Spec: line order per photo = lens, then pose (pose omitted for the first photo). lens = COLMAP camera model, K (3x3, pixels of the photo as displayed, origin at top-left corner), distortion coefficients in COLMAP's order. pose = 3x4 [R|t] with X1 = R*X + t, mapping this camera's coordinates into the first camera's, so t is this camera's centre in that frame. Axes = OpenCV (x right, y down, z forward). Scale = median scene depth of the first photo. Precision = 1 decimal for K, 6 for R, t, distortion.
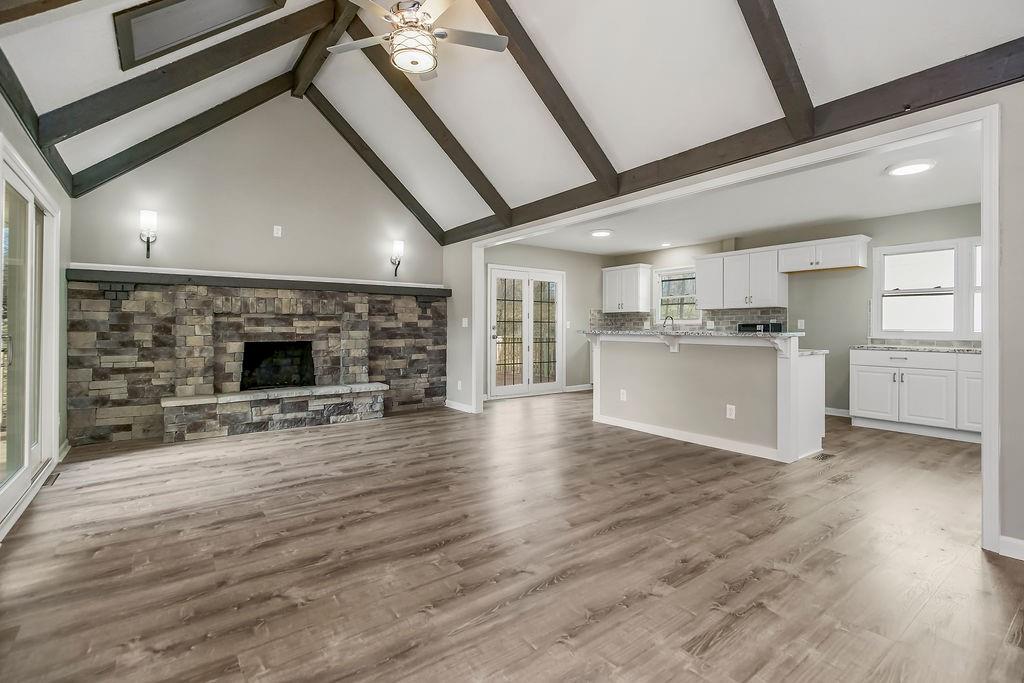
lens RADIAL K [[480.9, 0, 518.3], [0, 480.9, 327.3], [0, 0, 1]] dist [-0.008926, 0.000487]
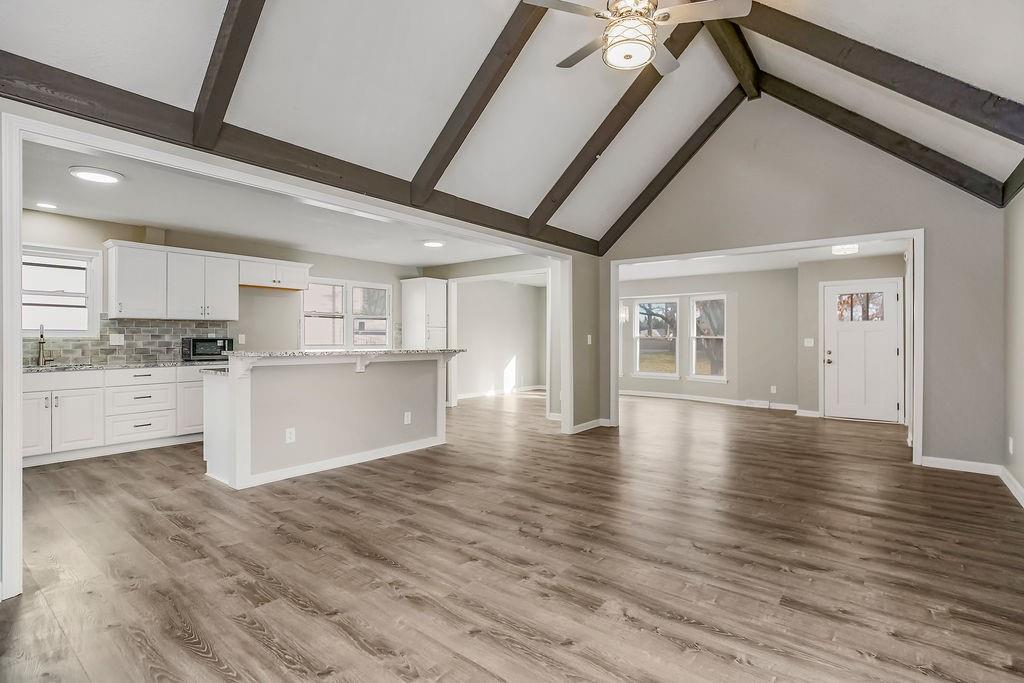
lens RADIAL K [[483.6, 0, 525.1], [0, 483.6, 333.8], [0, 0, 1]] dist [-0.027114, 0.011606]
pose [[-0.257538, 0.004004, 0.966260, -0.621630], [-0.004416, 0.999976, -0.005321, -0.017252], [-0.966258, -0.005637, -0.257514, 0.849707]]
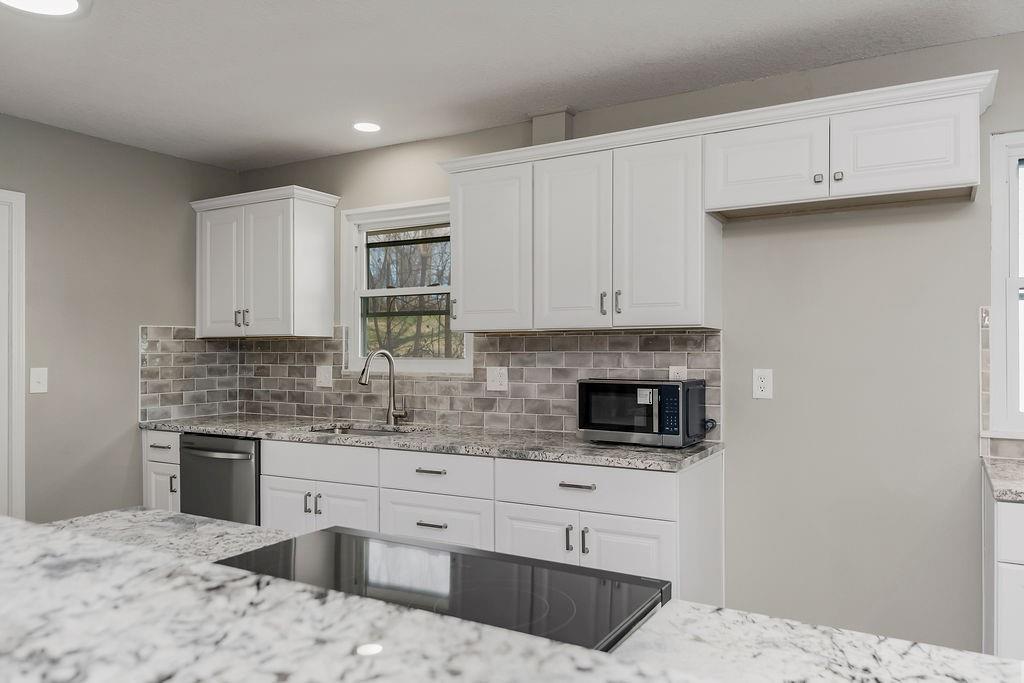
lens RADIAL K [[715.7, 0, 528.4], [0, 715.7, 345.5], [0, 0, 1]] dist [0.050093, -0.057937]
pose [[0.922590, -0.002123, 0.385776, 0.327726], [0.003734, 0.999987, -0.003427, -0.036581], [-0.385763, 0.004602, 0.922586, 0.766146]]
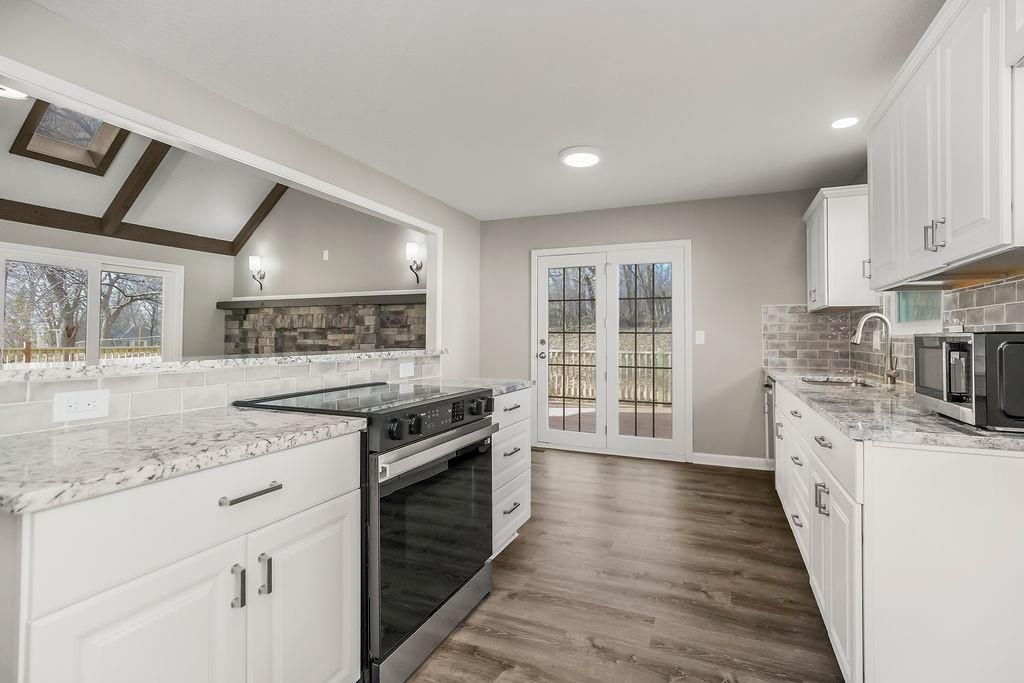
lens RADIAL K [[480.9, 0, 518.3], [0, 480.9, 327.3], [0, 0, 1]] dist [-0.008926, 0.000487]
pose [[0.486763, -0.016531, -0.873378, 0.744457], [-0.002207, 0.999794, -0.020153, -0.008477], [0.873531, 0.011737, 0.486626, 0.890549]]
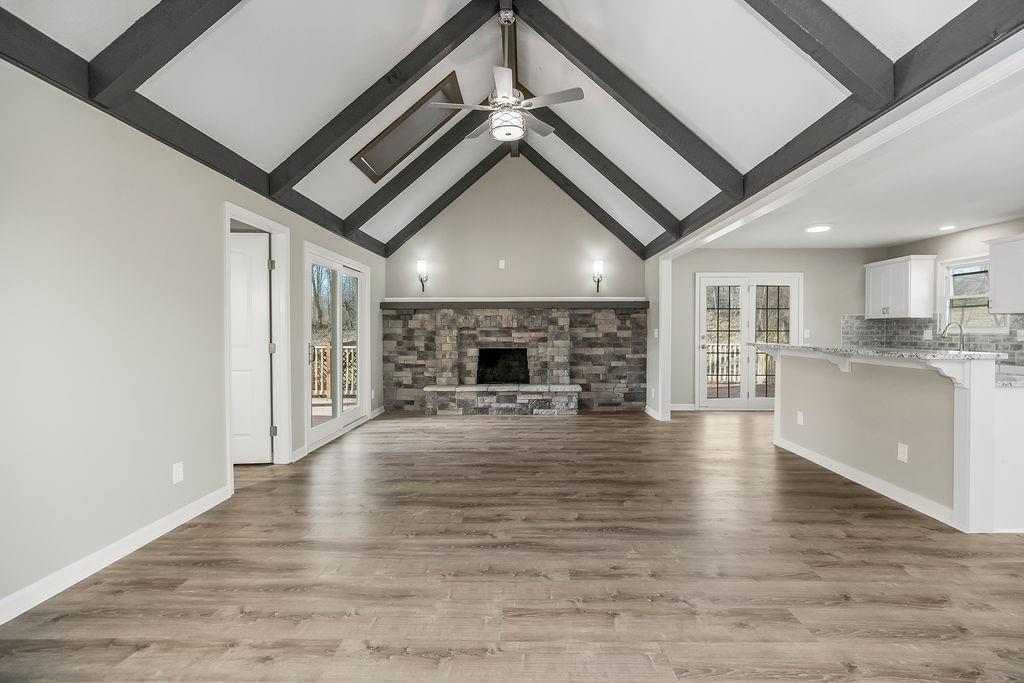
lens RADIAL K [[471.5, 0, 522.6], [0, 471.5, 338.1], [0, 0, 1]] dist [-0.003422, 0.000638]
pose [[0.788086, 0.007406, -0.615521, 0.352007], [0.002691, 0.999877, 0.015476, -0.018979], [0.615559, -0.013852, 0.787969, 0.019493]]
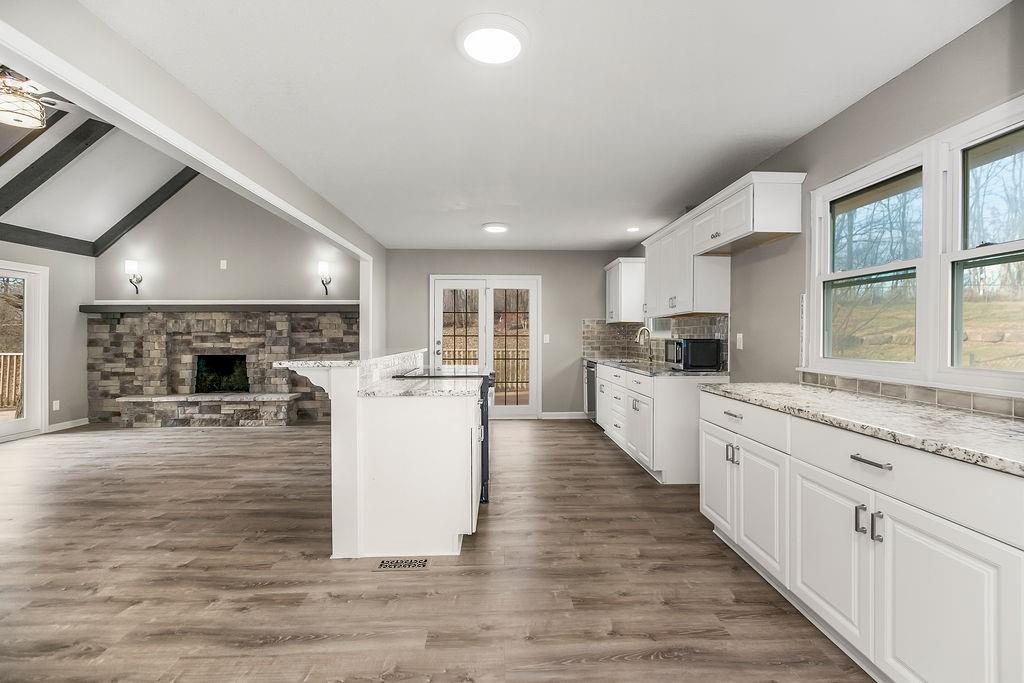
lens RADIAL K [[483.6, 0, 525.1], [0, 483.6, 333.8], [0, 0, 1]] dist [-0.027114, 0.011606]
pose [[0.823151, -0.004367, -0.567806, 0.869297], [0.003951, 0.999990, -0.001962, -0.019173], [0.567809, -0.000628, 0.823160, 0.451747]]
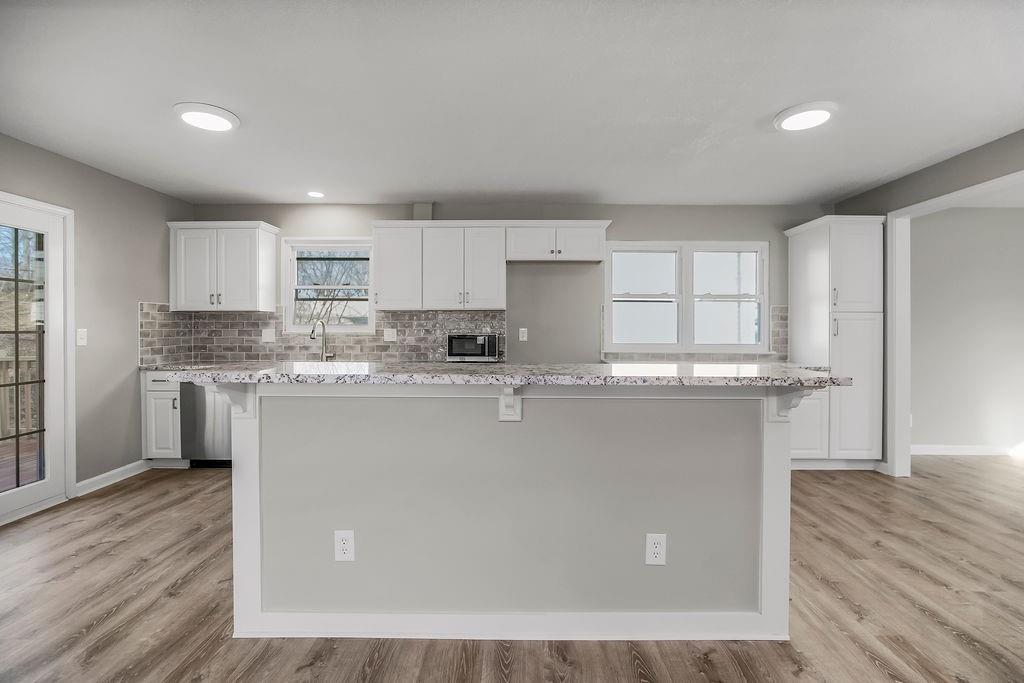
lens RADIAL K [[467.4, 0, 519.3], [0, 467.4, 331.3], [0, 0, 1]] dist [-0.006434, 0.000607]
pose [[0.611753, -0.008513, 0.791003, 0.023664], [0.000393, 0.999945, 0.010458, -0.022670], [-0.791049, -0.006087, 0.611723, 0.693994]]
